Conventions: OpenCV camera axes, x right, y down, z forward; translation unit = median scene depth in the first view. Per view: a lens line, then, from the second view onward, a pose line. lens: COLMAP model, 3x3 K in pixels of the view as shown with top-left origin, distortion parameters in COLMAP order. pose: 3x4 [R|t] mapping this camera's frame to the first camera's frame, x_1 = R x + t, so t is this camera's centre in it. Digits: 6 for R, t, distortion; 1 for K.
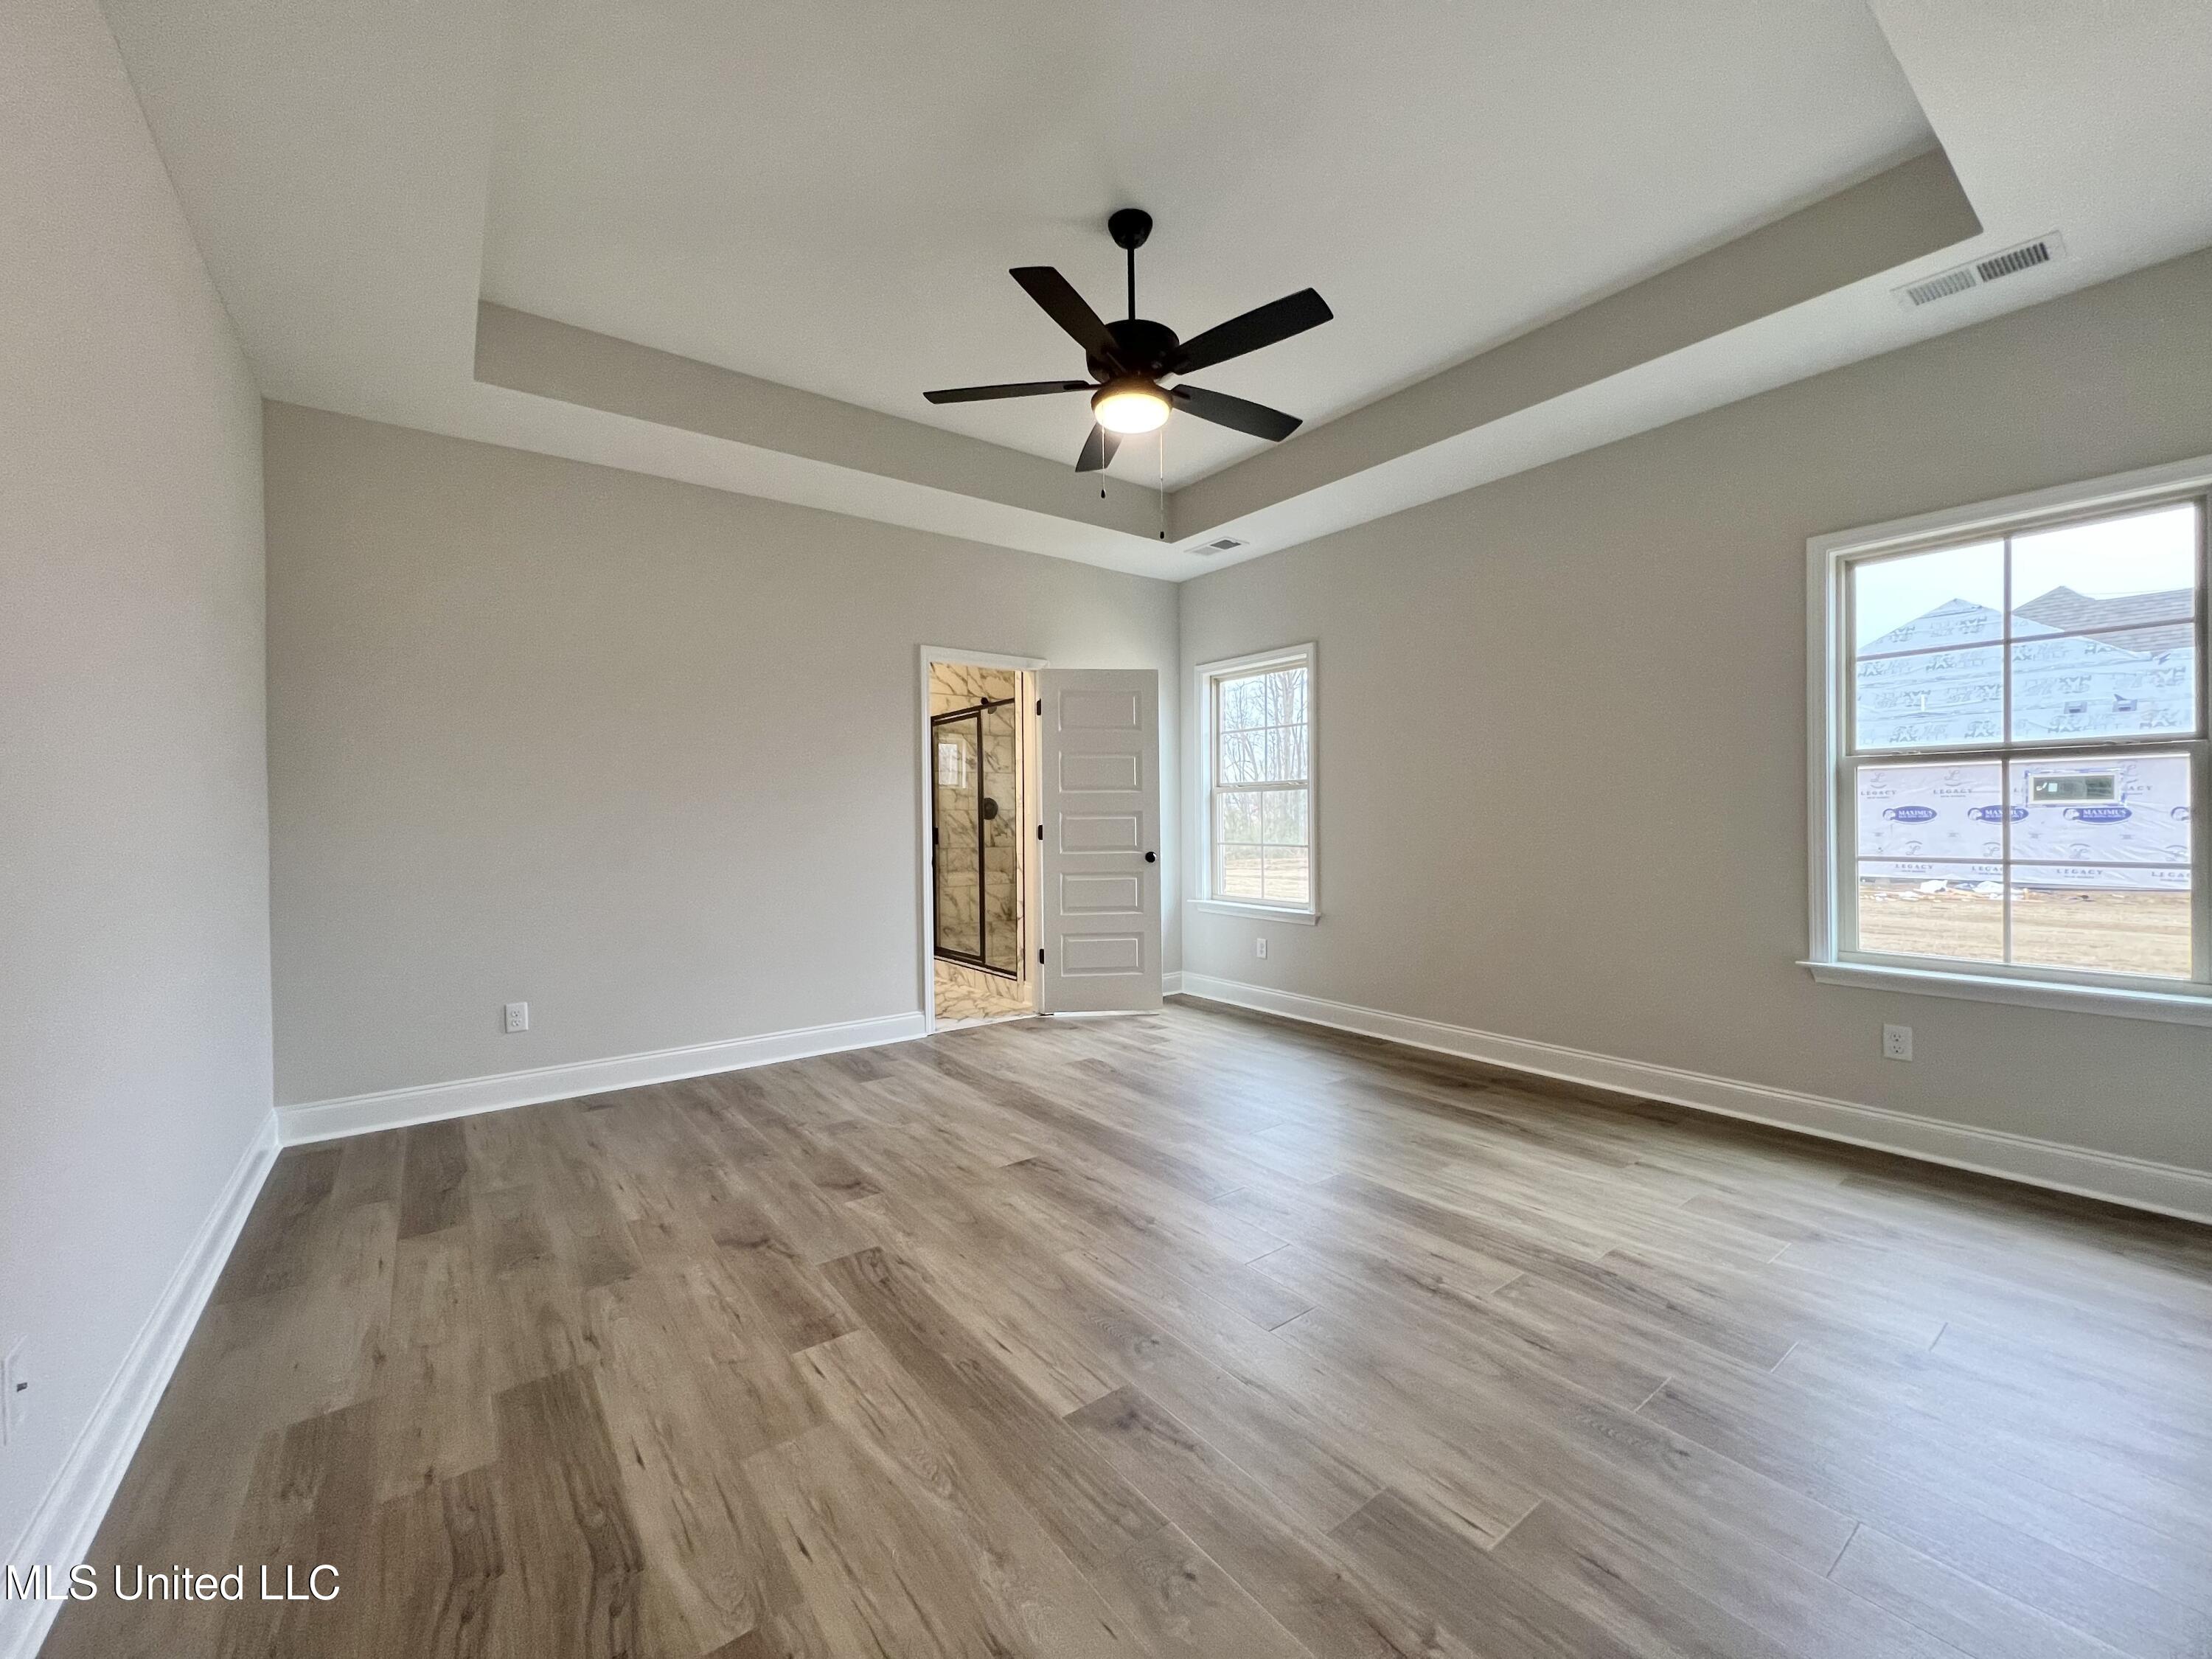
lens RADIAL K [[887.7, 0, 1105.6], [0, 887.7, 823.5], [0, 0, 1]] dist [-0.000907, 0.000814]
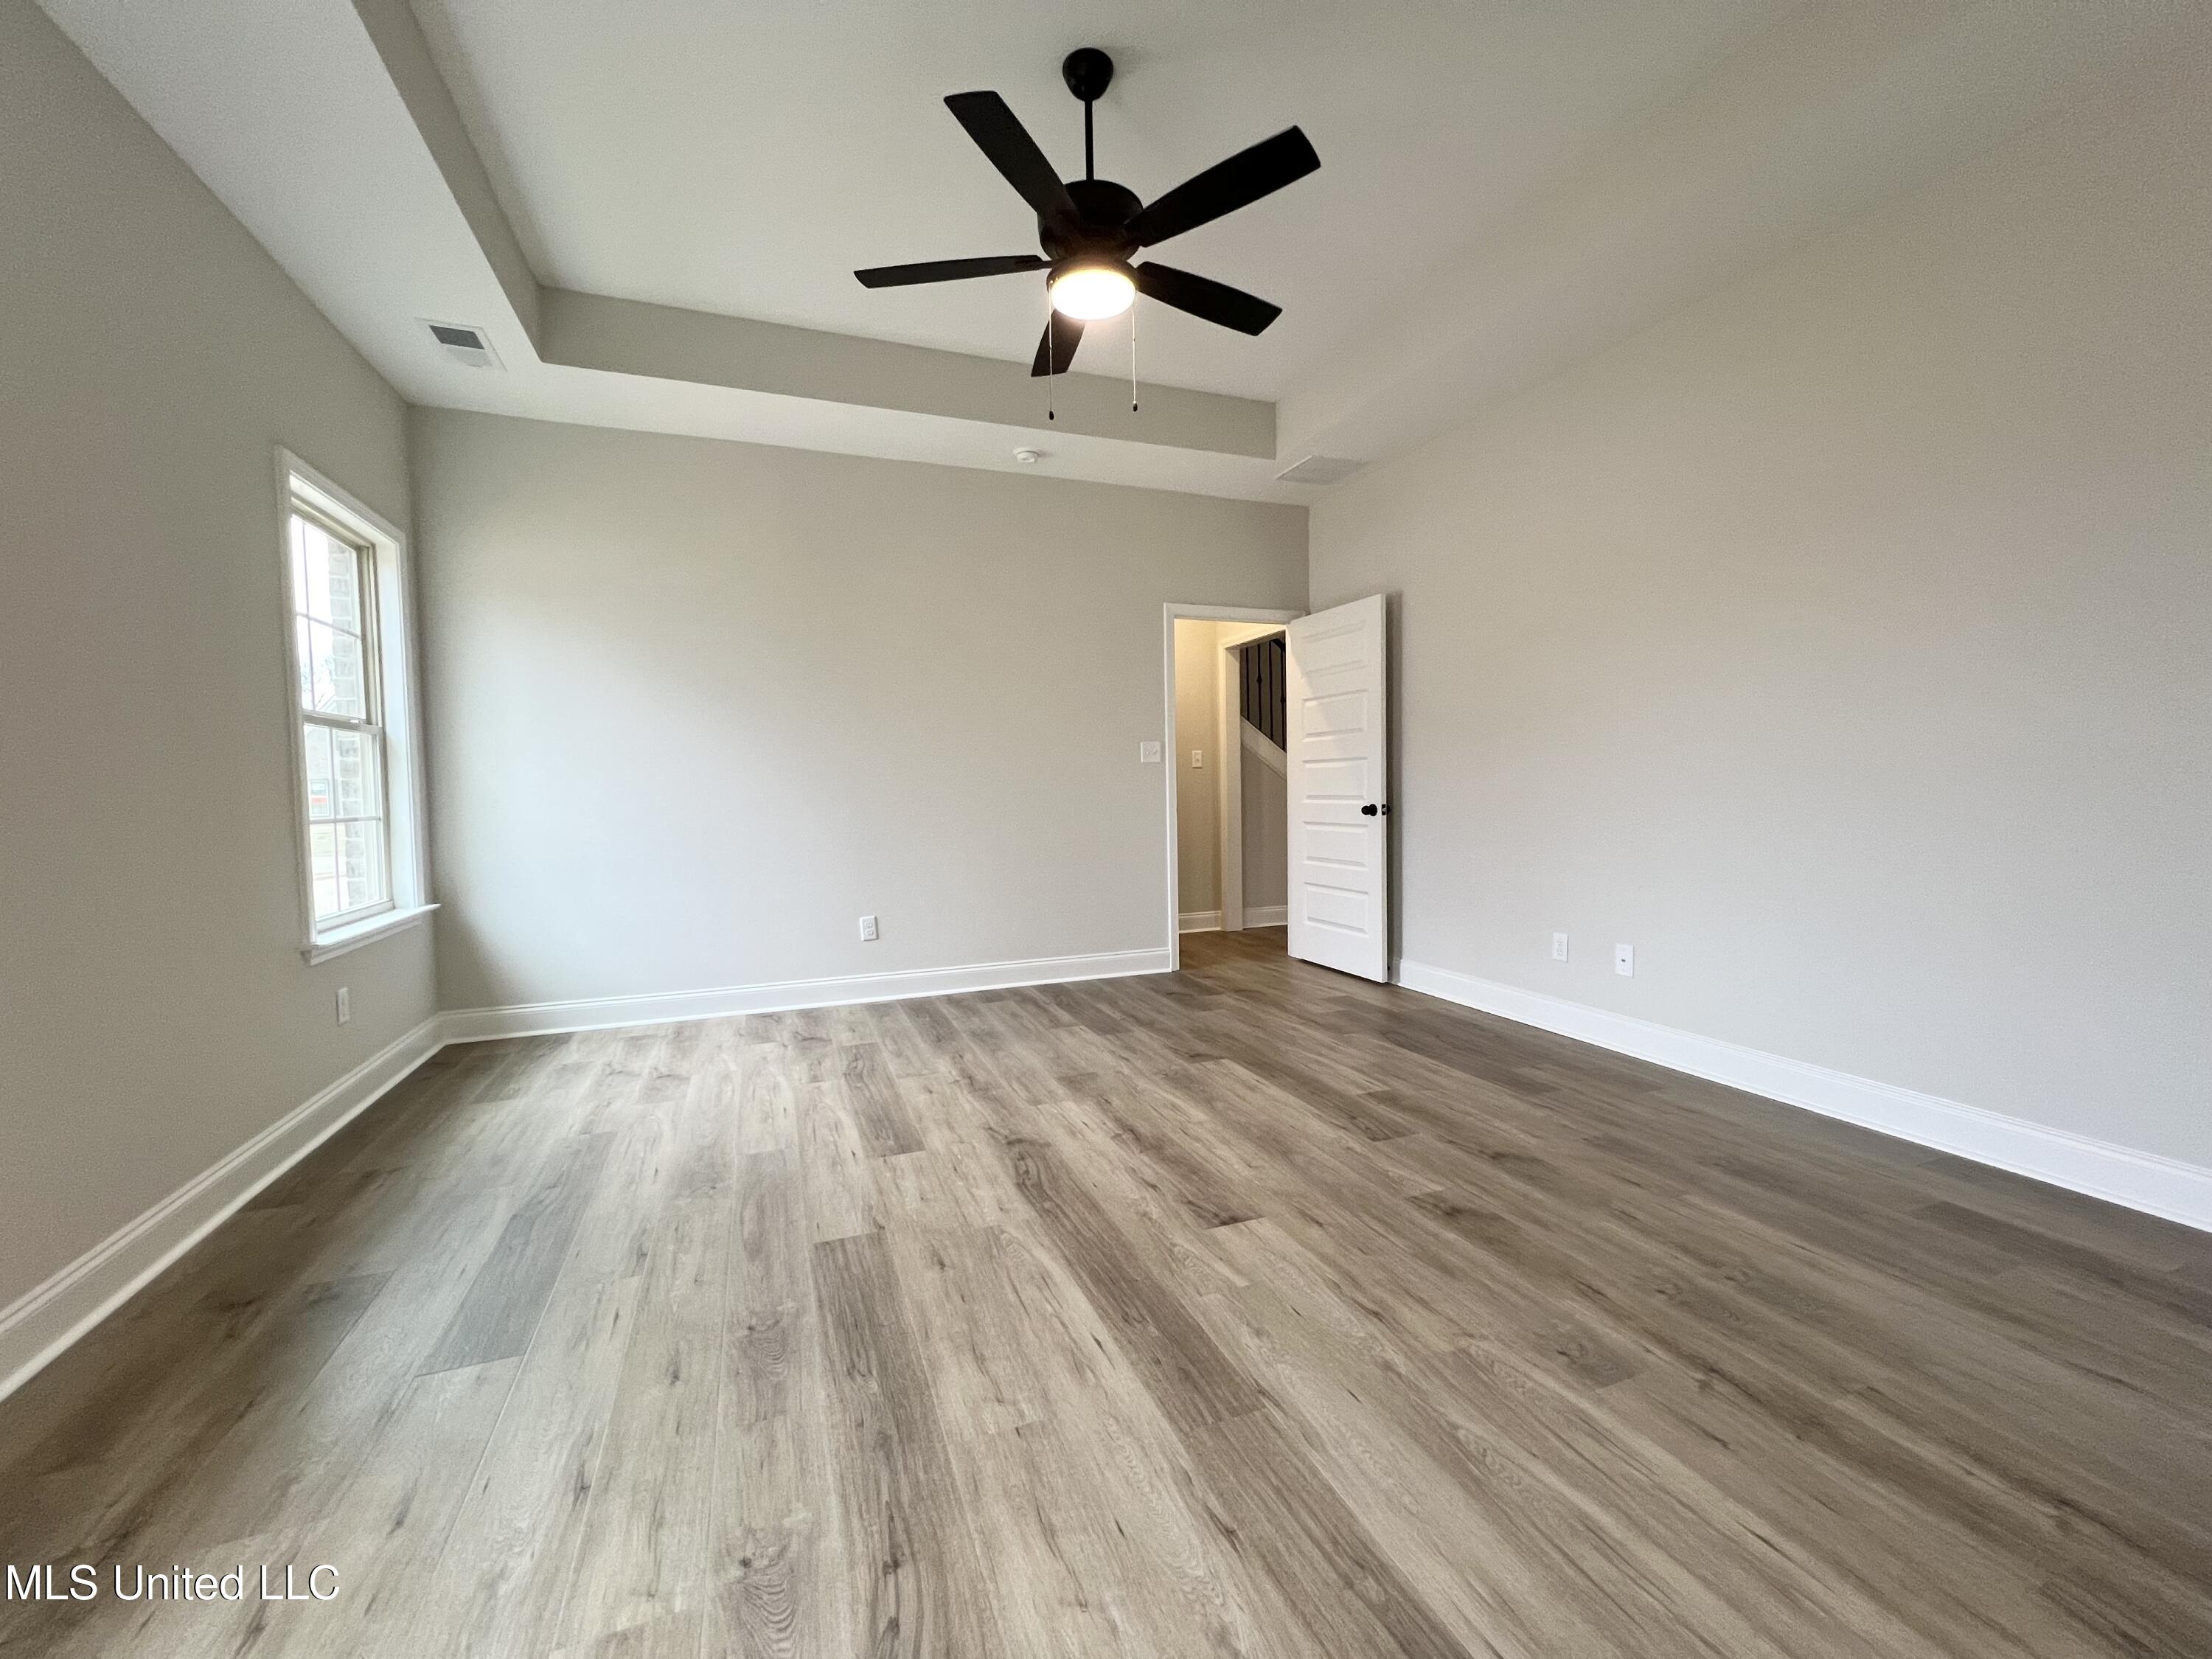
lens RADIAL K [[887.7, 0, 1107.0], [0, 887.7, 824.7], [0, 0, 1]] dist [-0.000907, 0.000814]
pose [[-0.961053, 0.014752, 0.275969, -0.229198], [0.029025, 0.998440, 0.047704, 0.026005], [-0.274835, 0.053856, -0.959982, 1.950273]]
